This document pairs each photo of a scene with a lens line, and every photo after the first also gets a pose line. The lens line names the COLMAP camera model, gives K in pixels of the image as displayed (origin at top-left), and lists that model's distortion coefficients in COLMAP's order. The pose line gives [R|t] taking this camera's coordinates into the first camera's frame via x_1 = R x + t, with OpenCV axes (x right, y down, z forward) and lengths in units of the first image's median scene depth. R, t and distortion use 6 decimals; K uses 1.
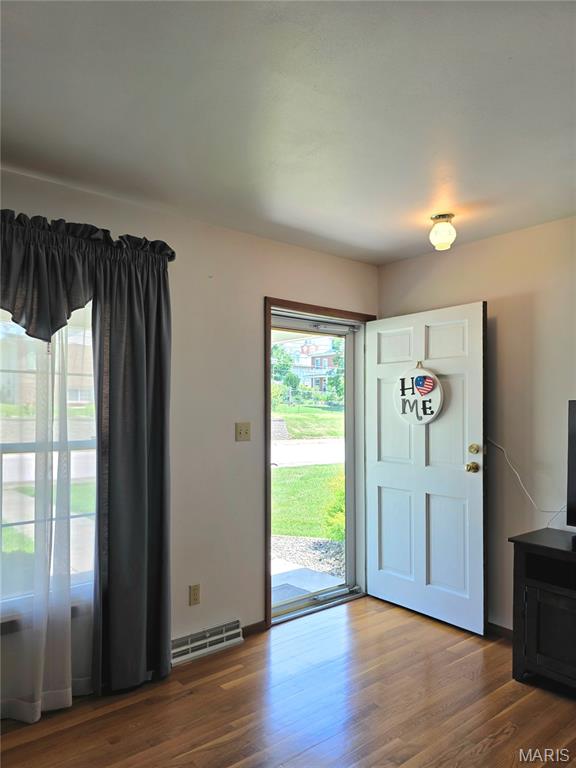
lens RADIAL K [[524.6, 0, 268.5], [0, 524.6, 405.8], [0, 0, 1]] dist [0.053080, -0.000595]
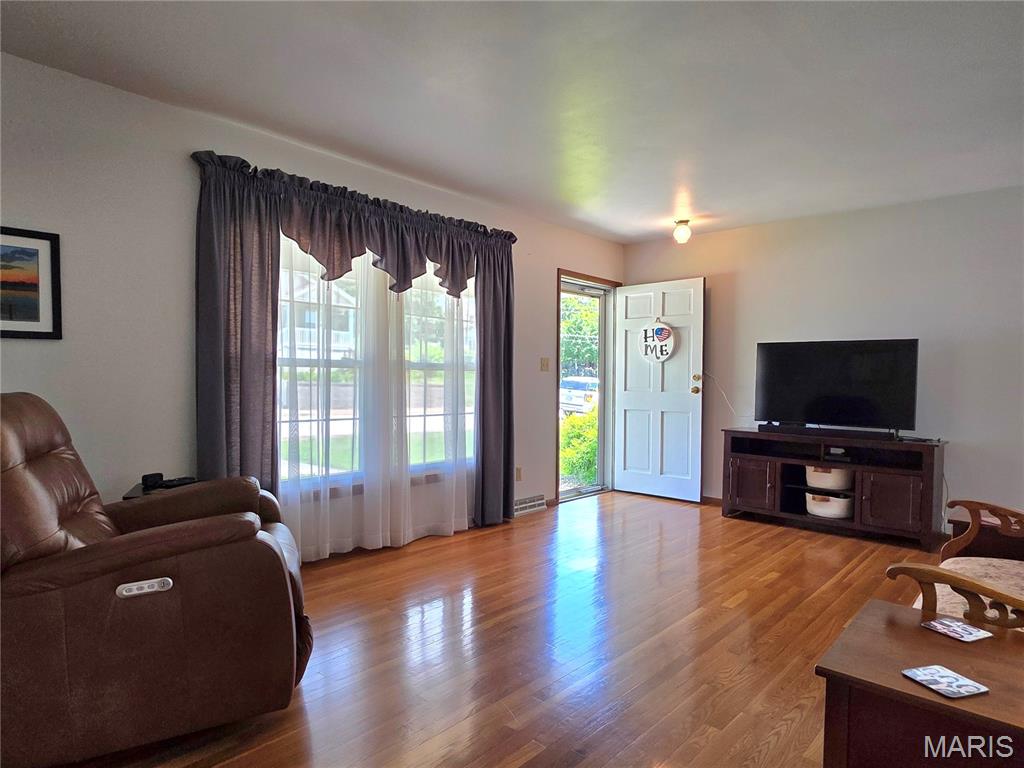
lens RADIAL K [[604.0, 0, 512.2], [0, 604.0, 386.3], [0, 0, 1]] dist [0.002104, -0.001643]
pose [[0.985820, 0.002385, 0.167790, -0.373121], [-0.006022, 0.999758, 0.021172, 0.068645], [-0.167699, -0.021883, 0.985595, -0.534552]]
